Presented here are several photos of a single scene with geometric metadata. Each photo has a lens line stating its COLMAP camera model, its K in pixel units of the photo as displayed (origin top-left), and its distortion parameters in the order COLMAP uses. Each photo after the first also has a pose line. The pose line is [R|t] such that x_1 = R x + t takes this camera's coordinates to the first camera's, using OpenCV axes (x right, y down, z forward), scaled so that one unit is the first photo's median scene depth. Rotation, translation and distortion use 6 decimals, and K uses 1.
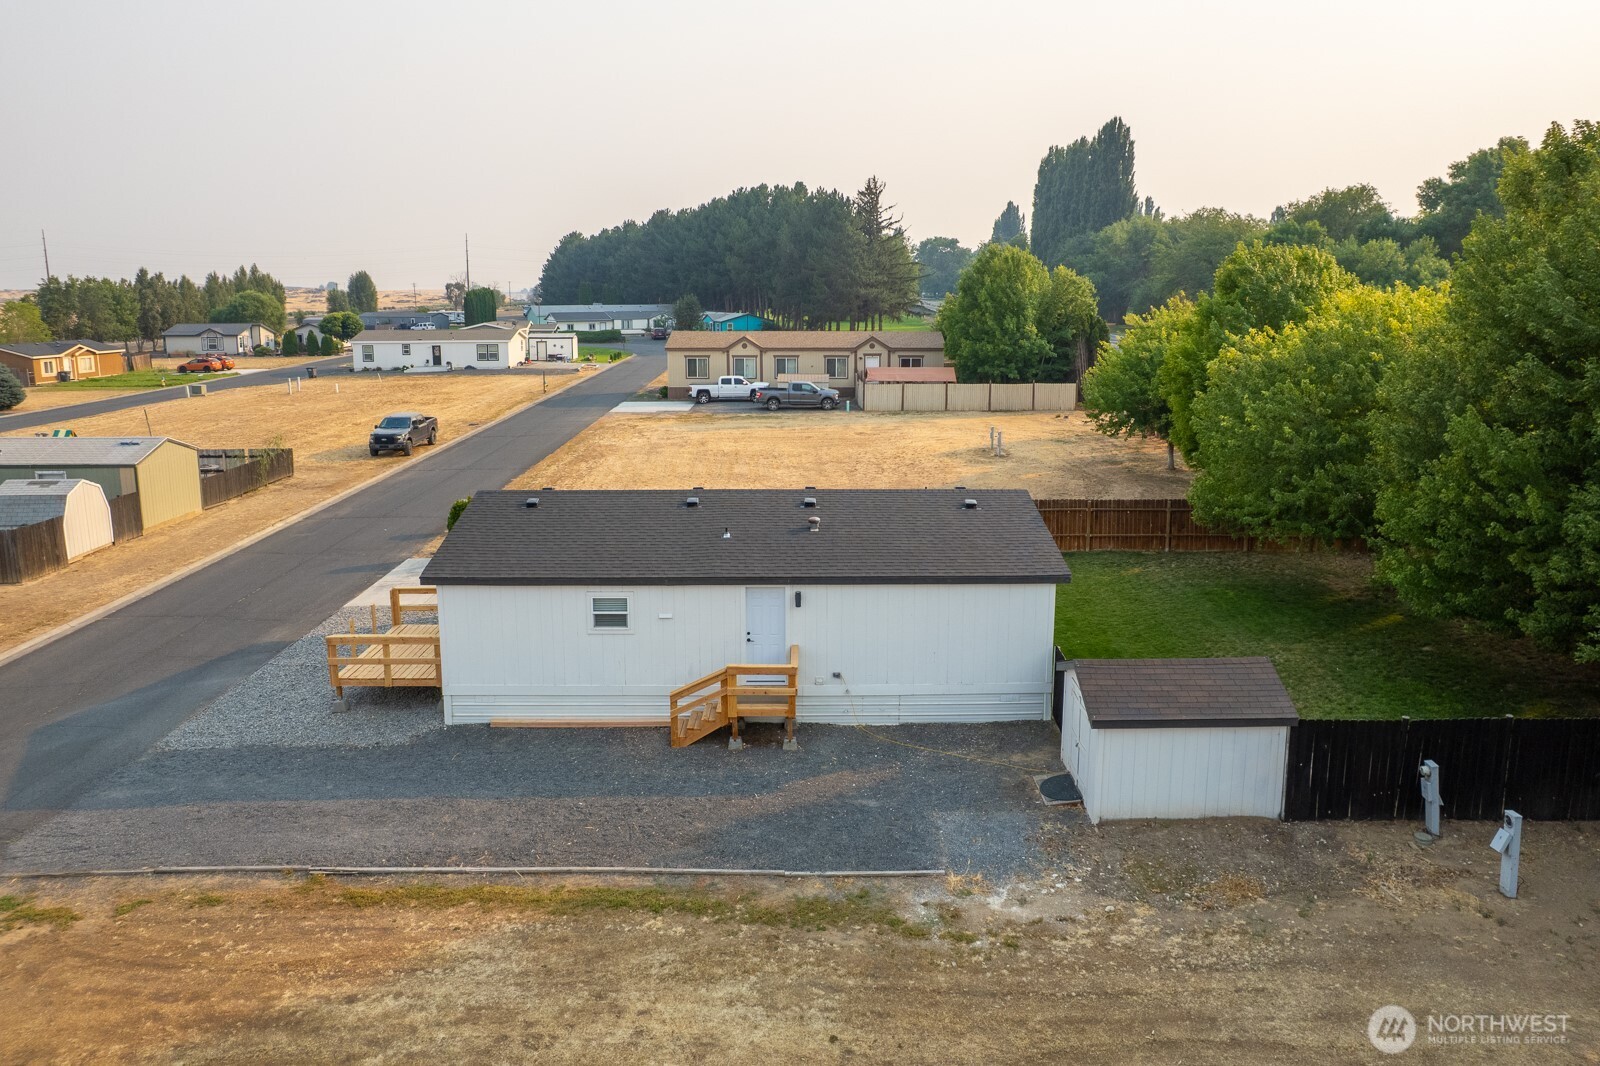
lens RADIAL K [[1146.5, 0, 810.1], [0, 1146.5, 482.3], [0, 0, 1]] dist [-0.081437, 0.075916]
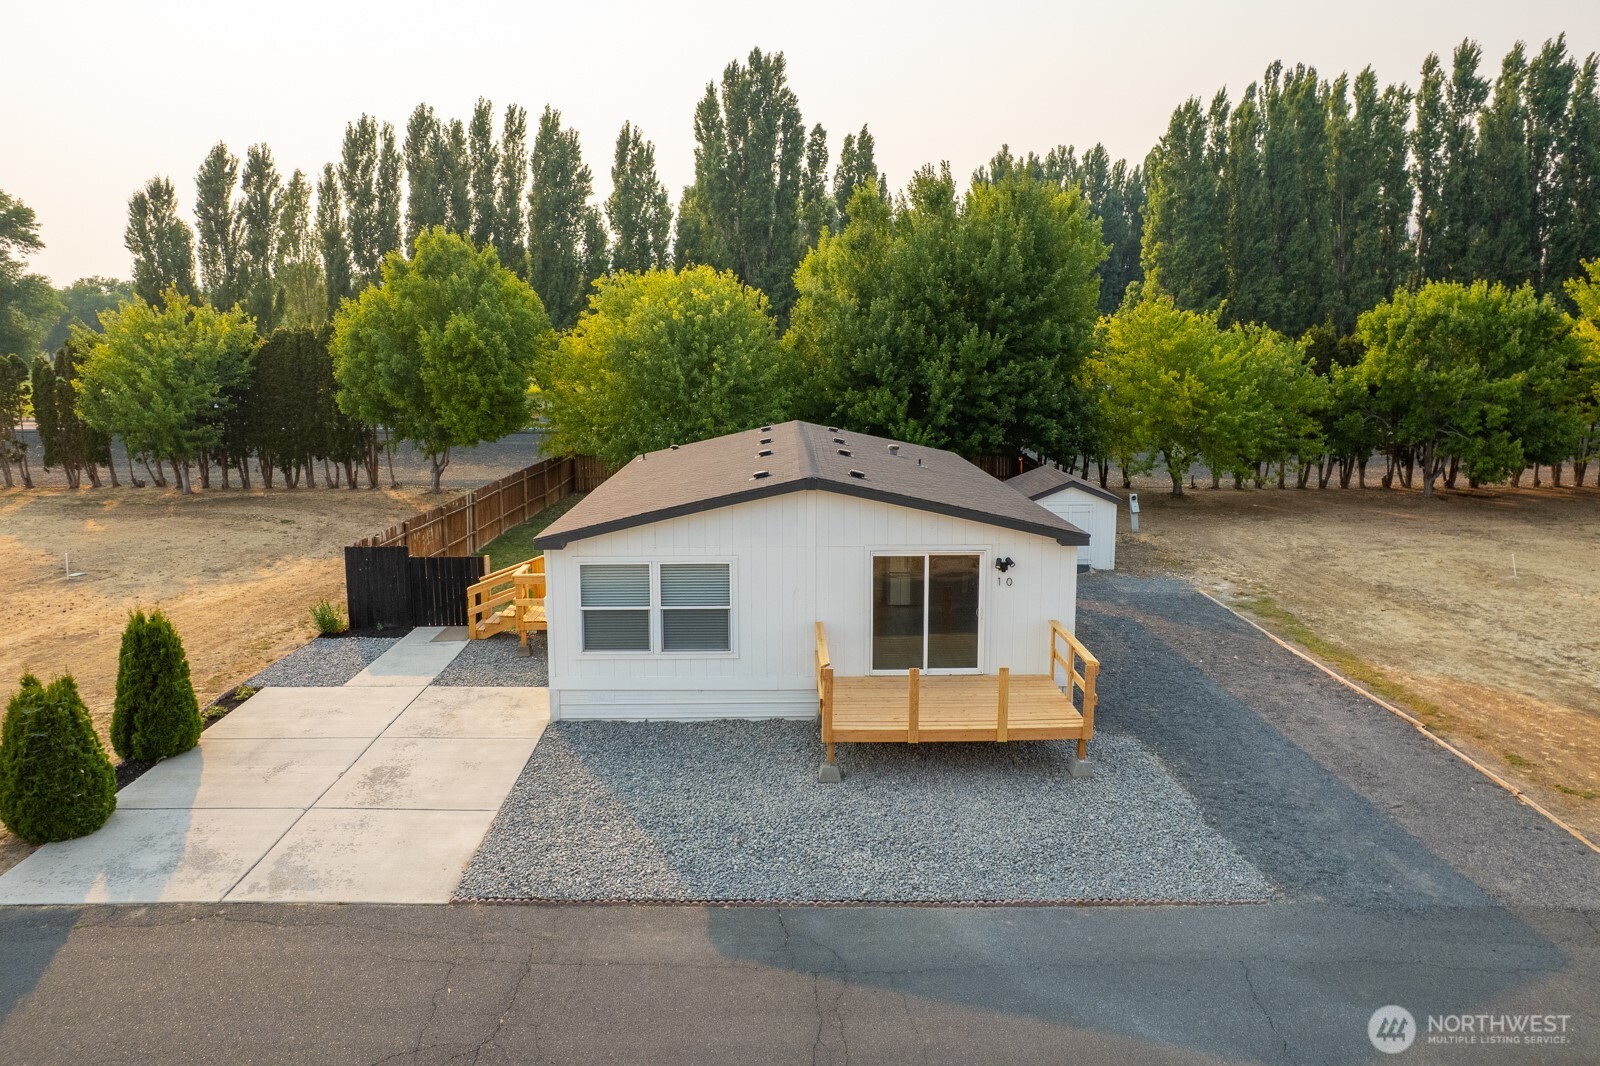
lens RADIAL K [[1086.5, 0, 810.1], [0, 1086.5, 537.8], [0, 0, 1]] dist [-0.074975, 0.062664]
pose [[-0.022369, -0.175908, 0.984152, -1.337055], [0.179206, 0.967749, 0.177049, -0.103059], [-0.983557, 0.180327, 0.009876, 1.474449]]
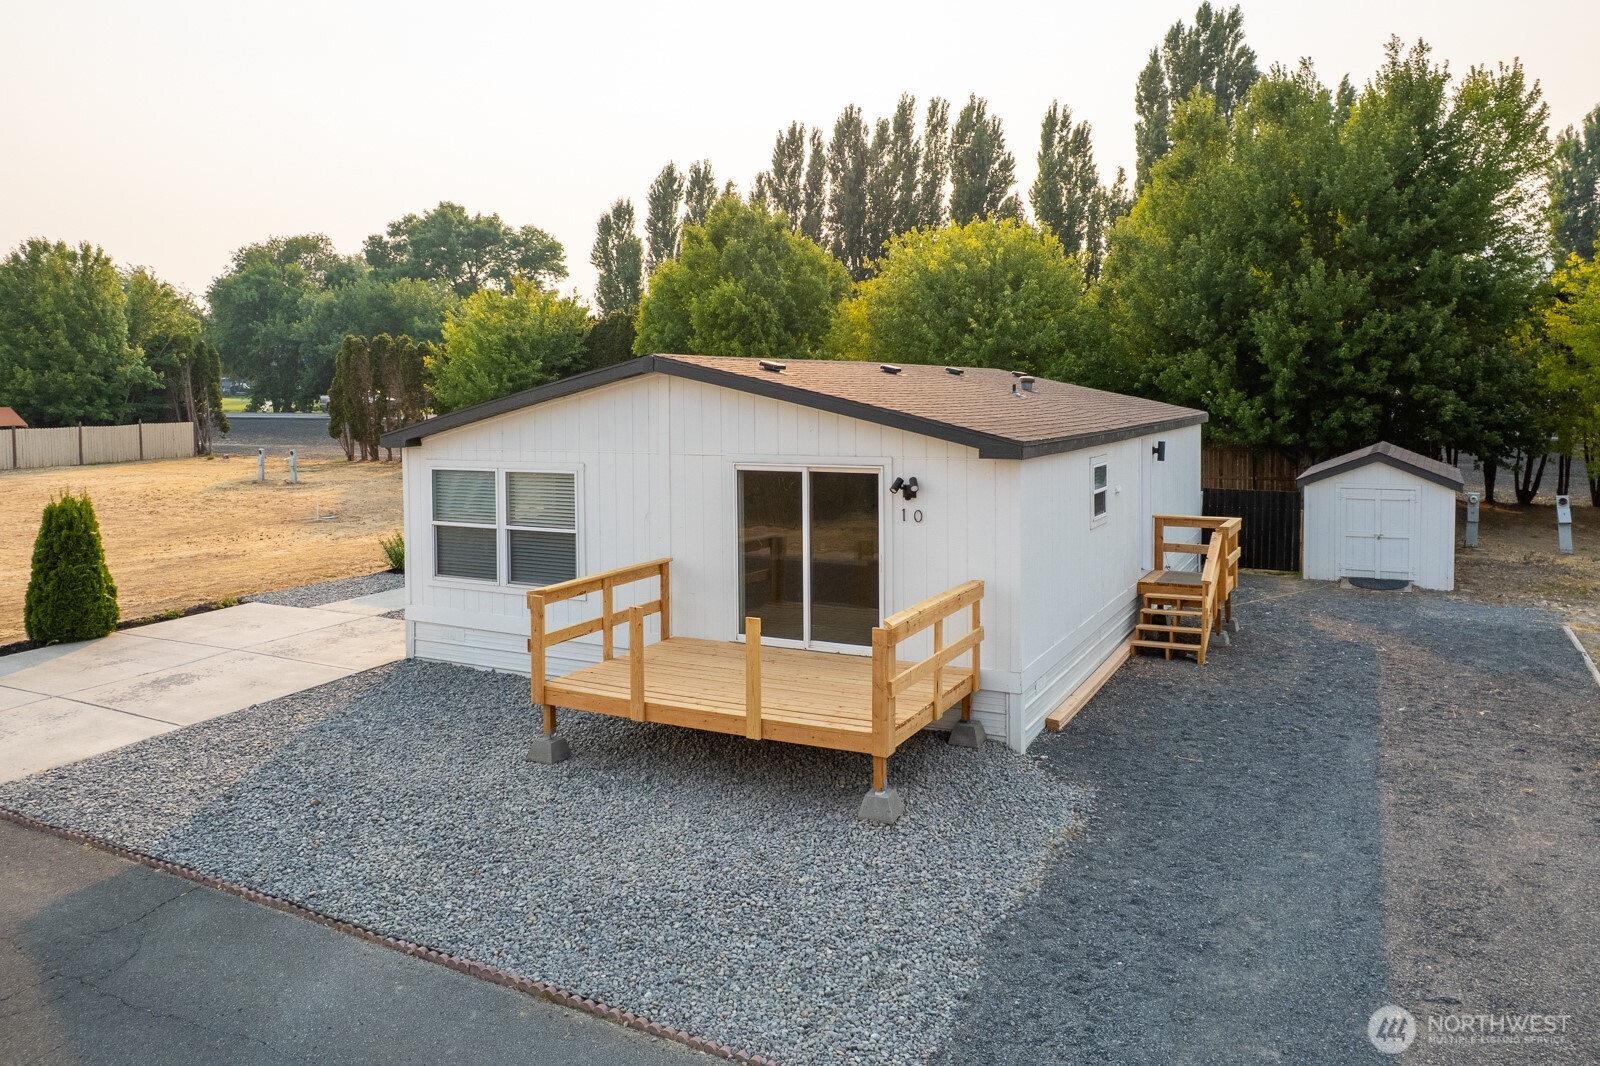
lens RADIAL K [[1146.5, 0, 810.1], [0, 1146.5, 482.3], [0, 0, 1]] dist [-0.081437, 0.075916]
pose [[0.459636, -0.075720, 0.884874, -1.015069], [0.166813, 0.985986, -0.002277, 0.105833], [-0.872301, 0.148655, 0.465826, 1.066663]]
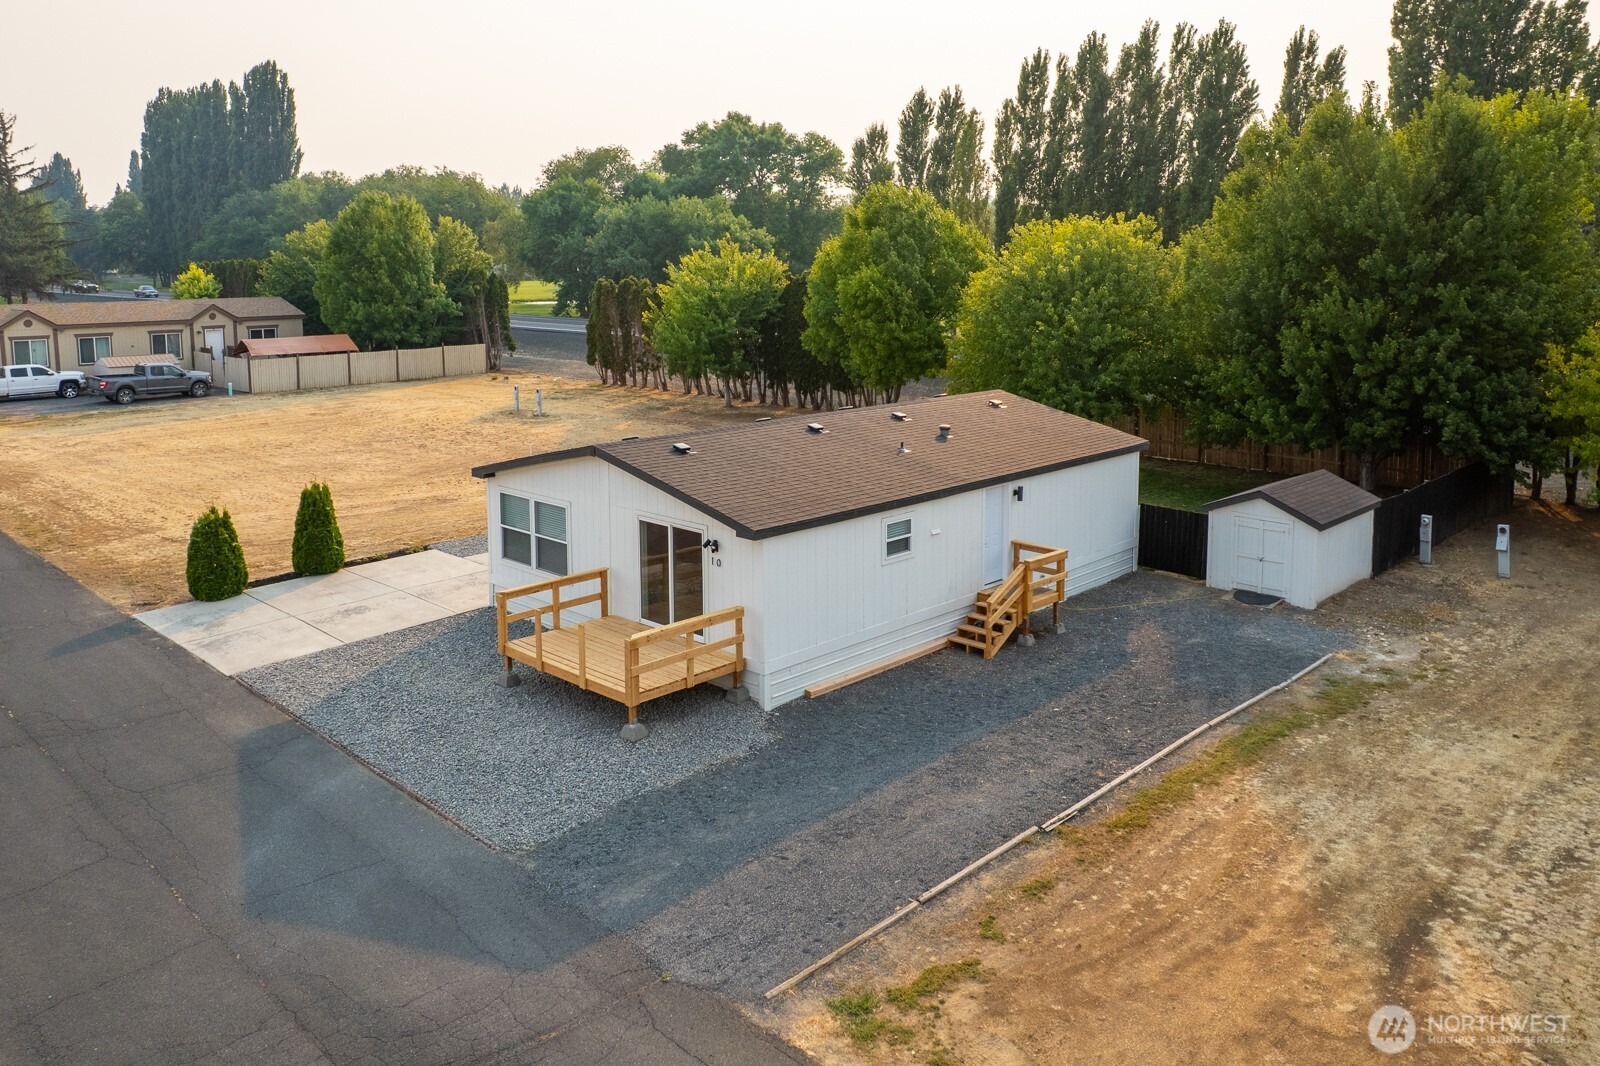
lens RADIAL K [[1235.0, 0, 844.1], [0, 1235.0, 470.1], [0, 0, 1]] dist [-0.087003, 0.076231]
pose [[0.681557, -0.126476, 0.720753, -1.154093], [0.128898, 0.990300, 0.051887, 0.002657], [-0.720323, 0.057539, 0.691248, 0.430418]]
